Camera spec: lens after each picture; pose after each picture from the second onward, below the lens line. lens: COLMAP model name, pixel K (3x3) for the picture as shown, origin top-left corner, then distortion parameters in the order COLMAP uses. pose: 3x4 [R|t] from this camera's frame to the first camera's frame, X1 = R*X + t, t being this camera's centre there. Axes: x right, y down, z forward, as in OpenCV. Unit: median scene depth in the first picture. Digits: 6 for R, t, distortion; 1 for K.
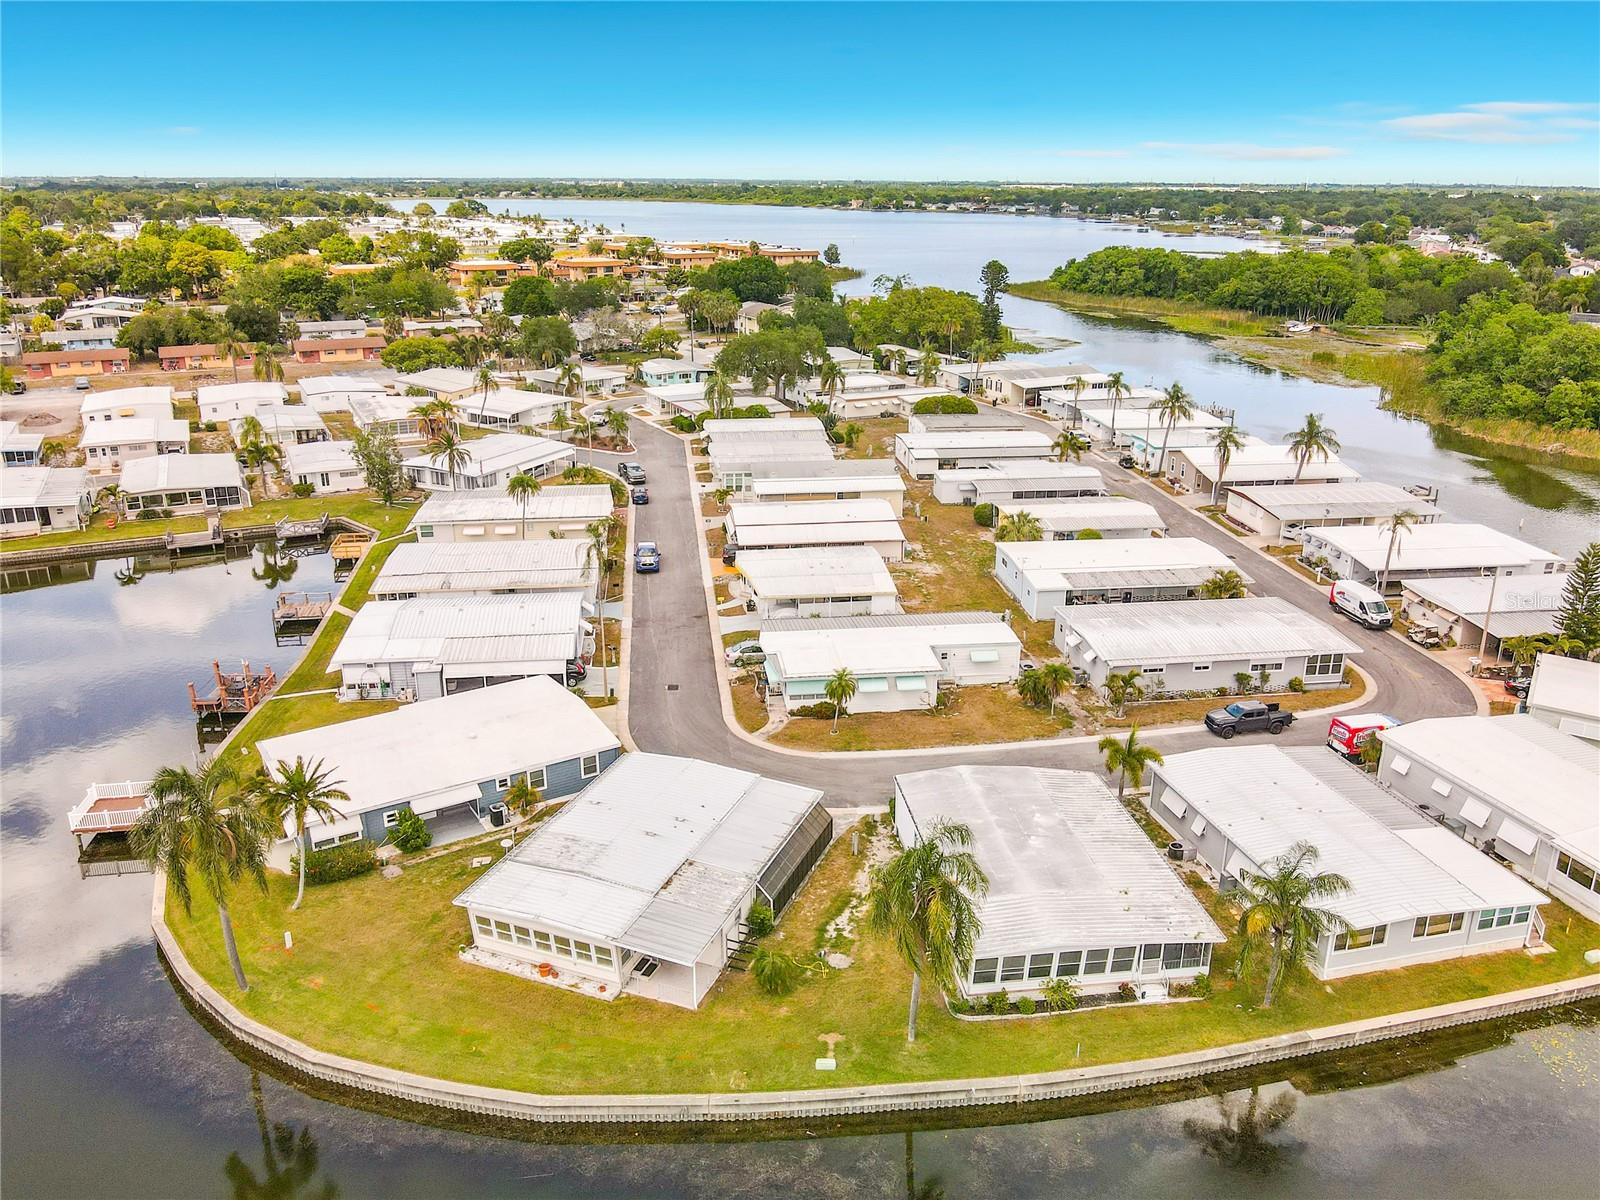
lens RADIAL K [[1193.9, 0, 800.0], [0, 1193.9, 600.0], [0, 0, 1]] dist [0.002239, 0.001604]
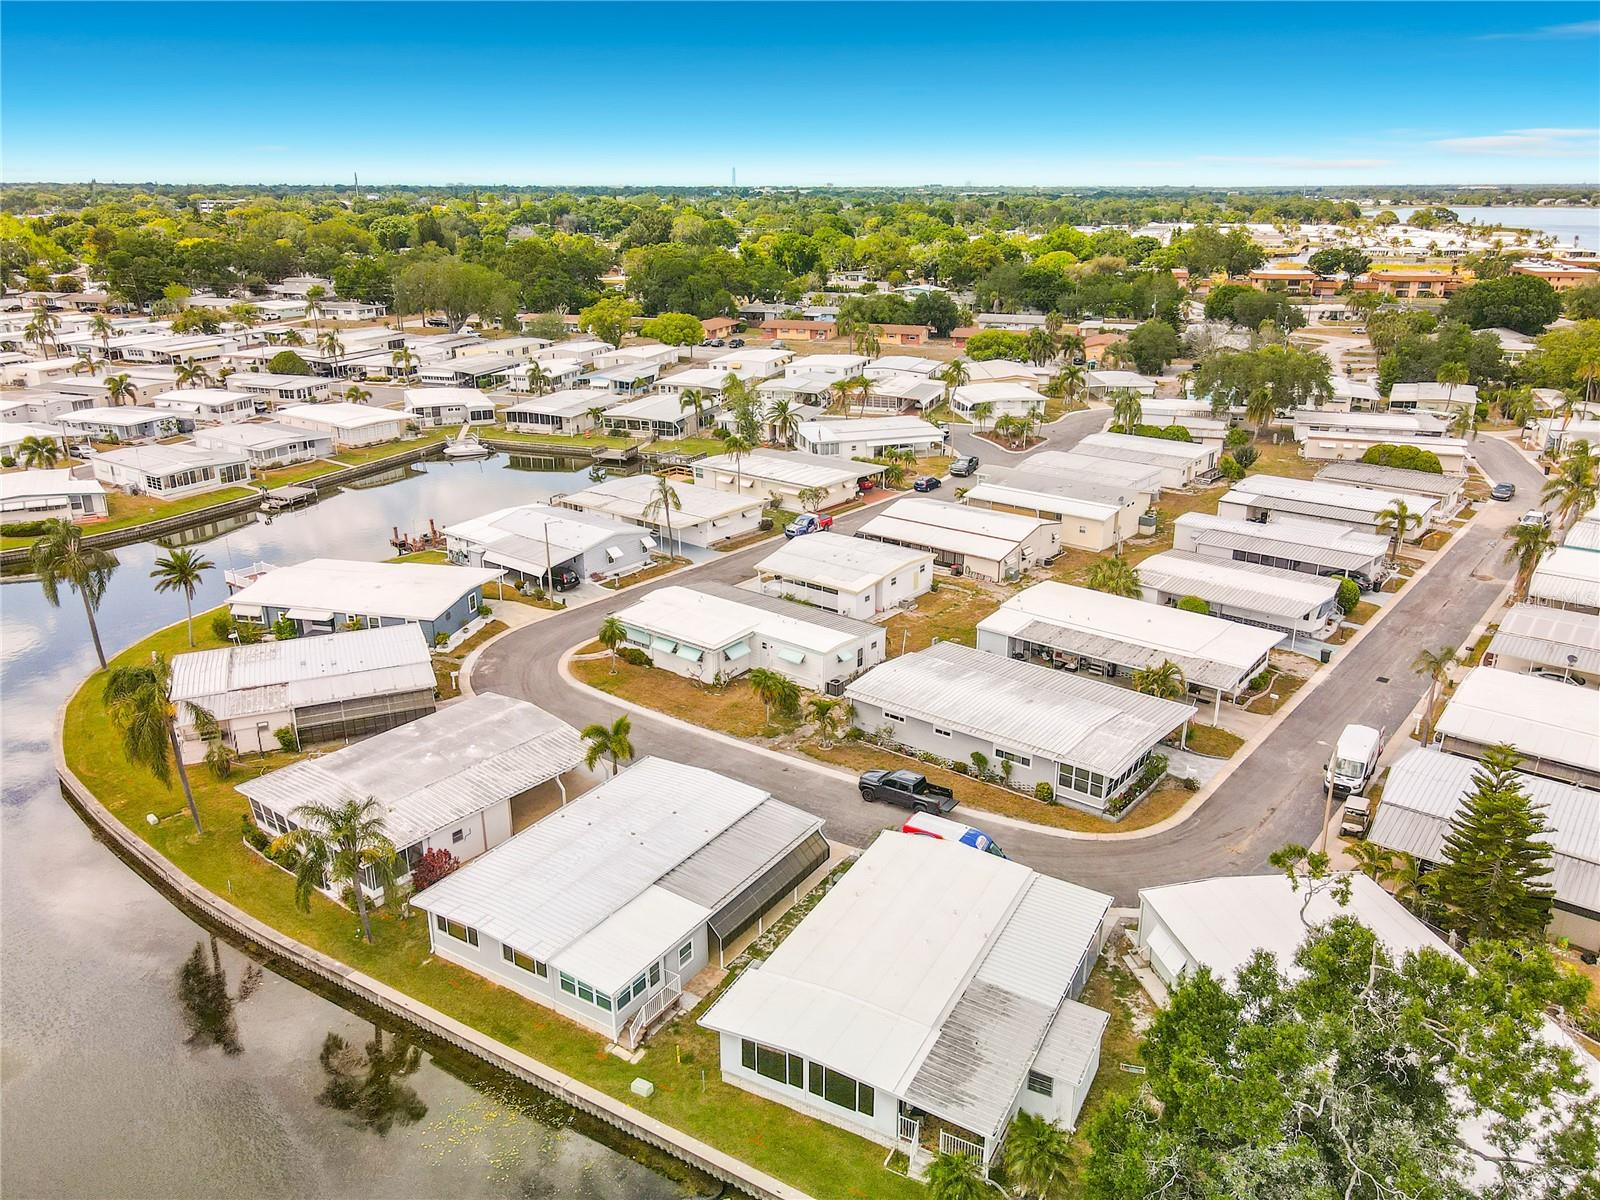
lens RADIAL K [[1149.6, 0, 799.5], [0, 1149.6, 556.7], [0, 0, 1]] dist [0.024758, 0.001679]
pose [[0.699129, 0.213231, -0.682459, 0.758516], [-0.233925, 0.970179, 0.063488, -0.092916], [0.675646, 0.115258, 0.728161, 0.262238]]
